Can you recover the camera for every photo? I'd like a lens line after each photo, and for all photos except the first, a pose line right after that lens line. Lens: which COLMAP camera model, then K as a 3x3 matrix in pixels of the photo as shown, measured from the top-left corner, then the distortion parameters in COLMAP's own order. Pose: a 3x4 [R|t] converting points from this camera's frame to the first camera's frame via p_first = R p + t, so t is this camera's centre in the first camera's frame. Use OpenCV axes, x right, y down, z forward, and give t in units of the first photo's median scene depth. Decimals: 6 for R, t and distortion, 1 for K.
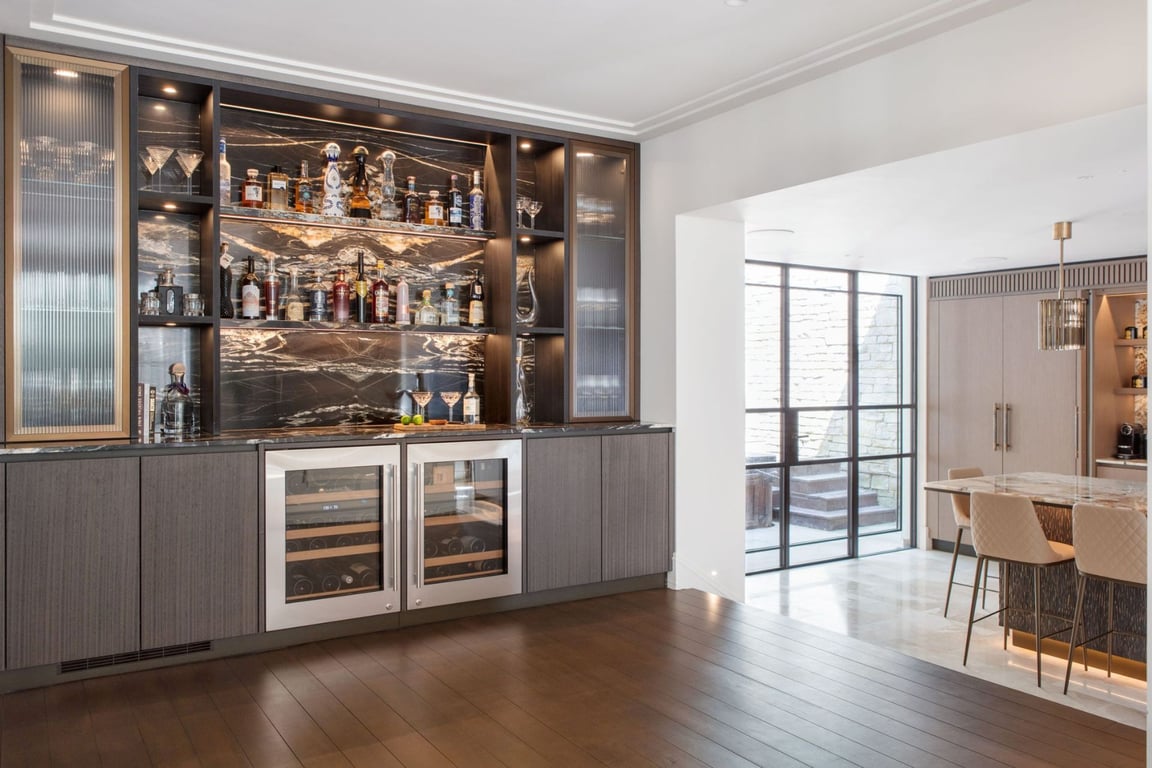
lens RADIAL K [[878.0, 0, 575.6], [0, 878.0, 363.4], [0, 0, 1]] dist [-0.001834, 0.001133]
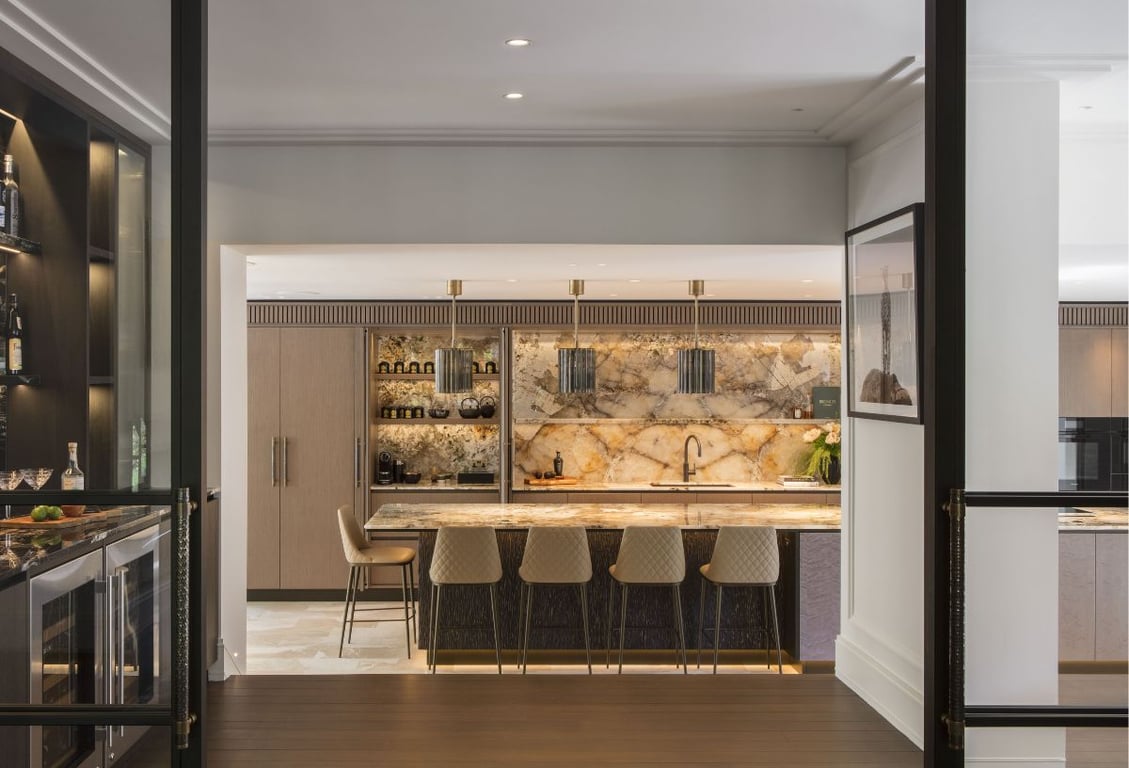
lens RADIAL K [[1081.1, 0, 564.5], [0, 1081.1, 384.0], [0, 0, 1]] dist [-0.007543, -0.004753]
pose [[0.539918, -0.003202, 0.841711, -0.676753], [-0.006981, 0.999941, 0.008282, -0.049427], [-0.841689, -0.010348, 0.539864, 0.168146]]
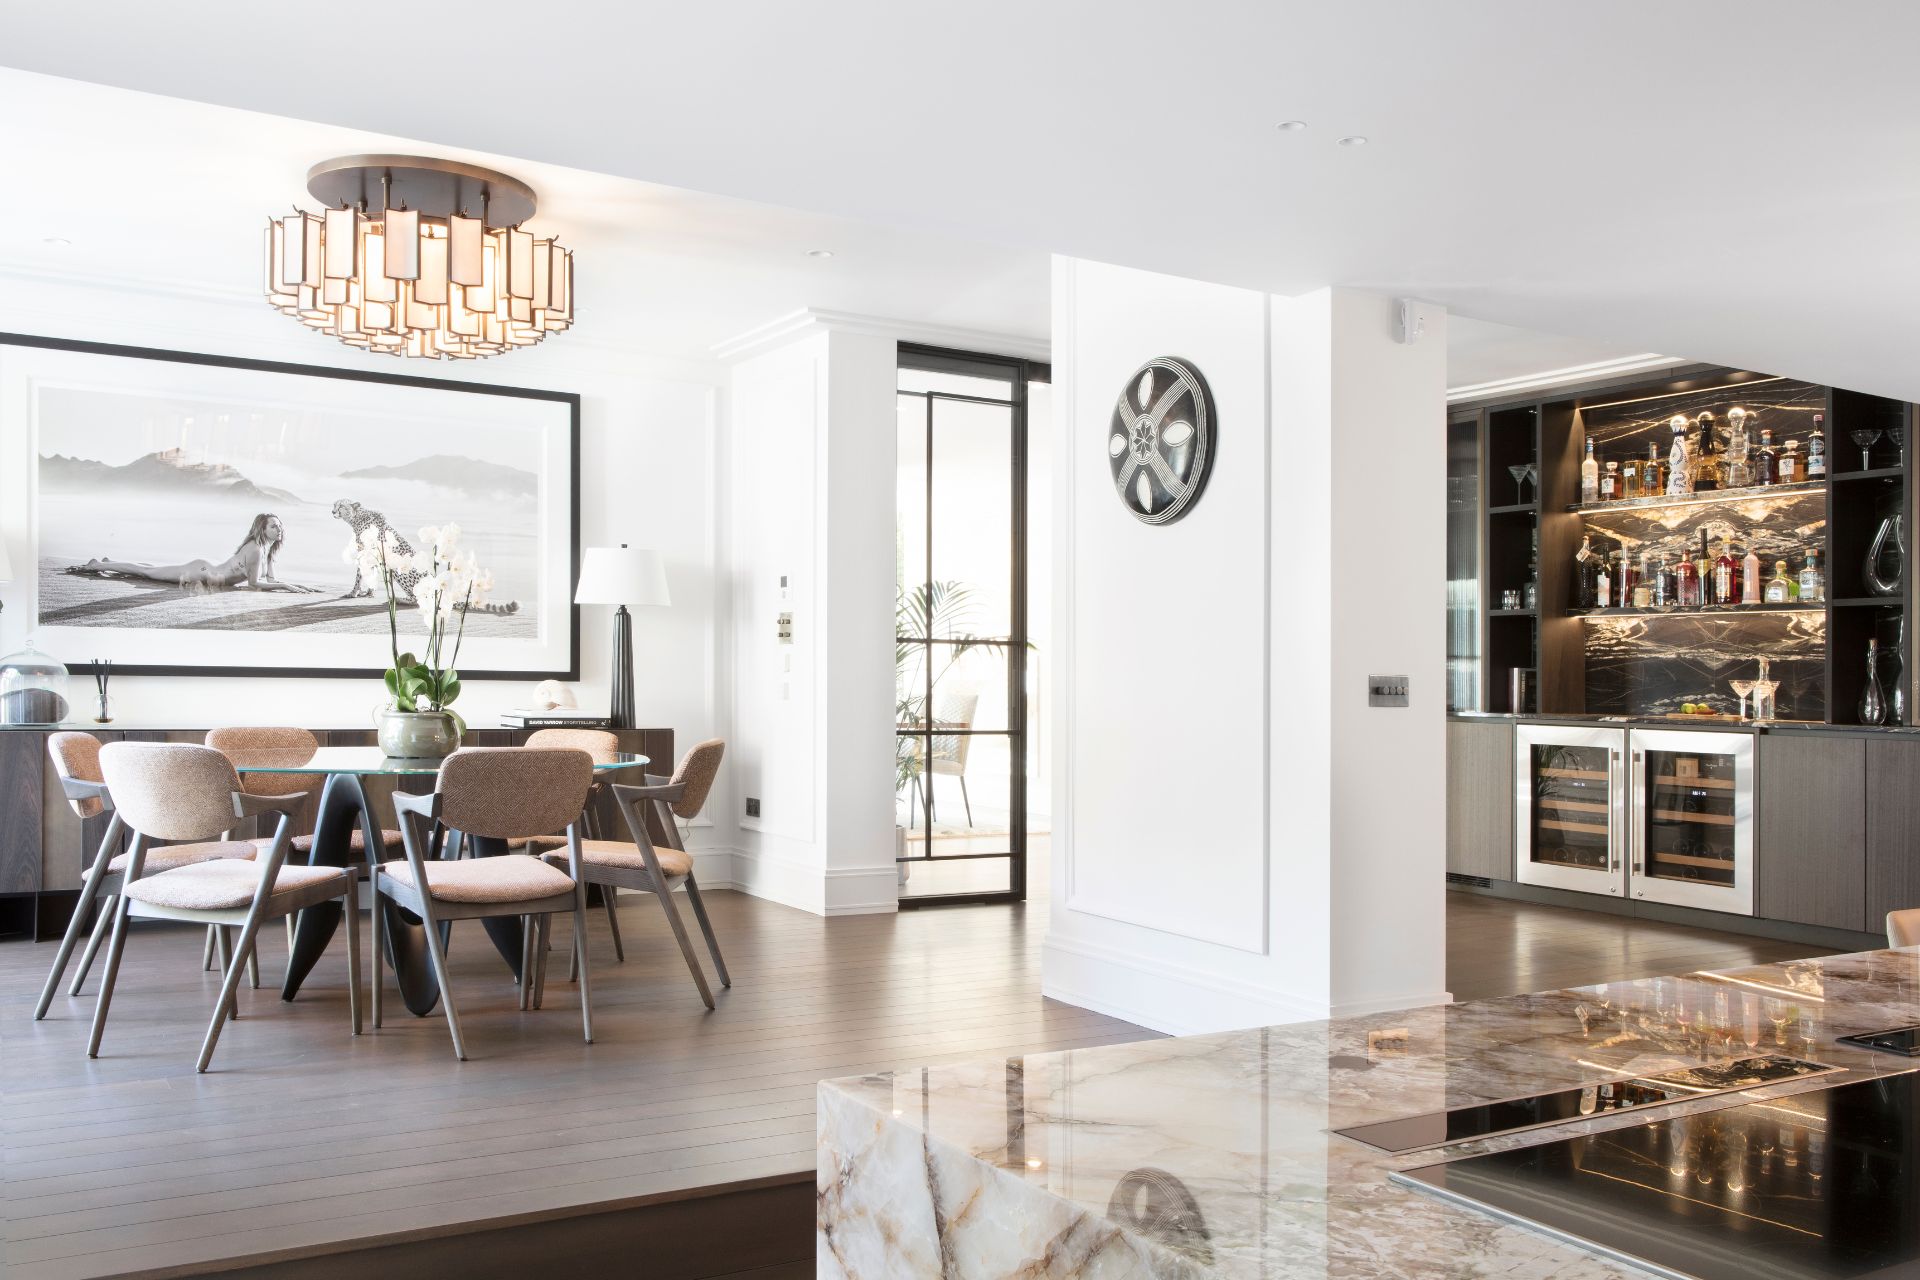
lens RADIAL K [[1647.1, 0, 960.0], [0, 1647.1, 640.0], [0, 0, 1]] dist [0.008827, 0.006690]
pose [[-0.016439, -0.023512, -0.999588, 1.460569], [-0.005955, 0.999708, -0.023417, 0.034912], [0.999847, 0.005567, -0.016575, 0.246093]]
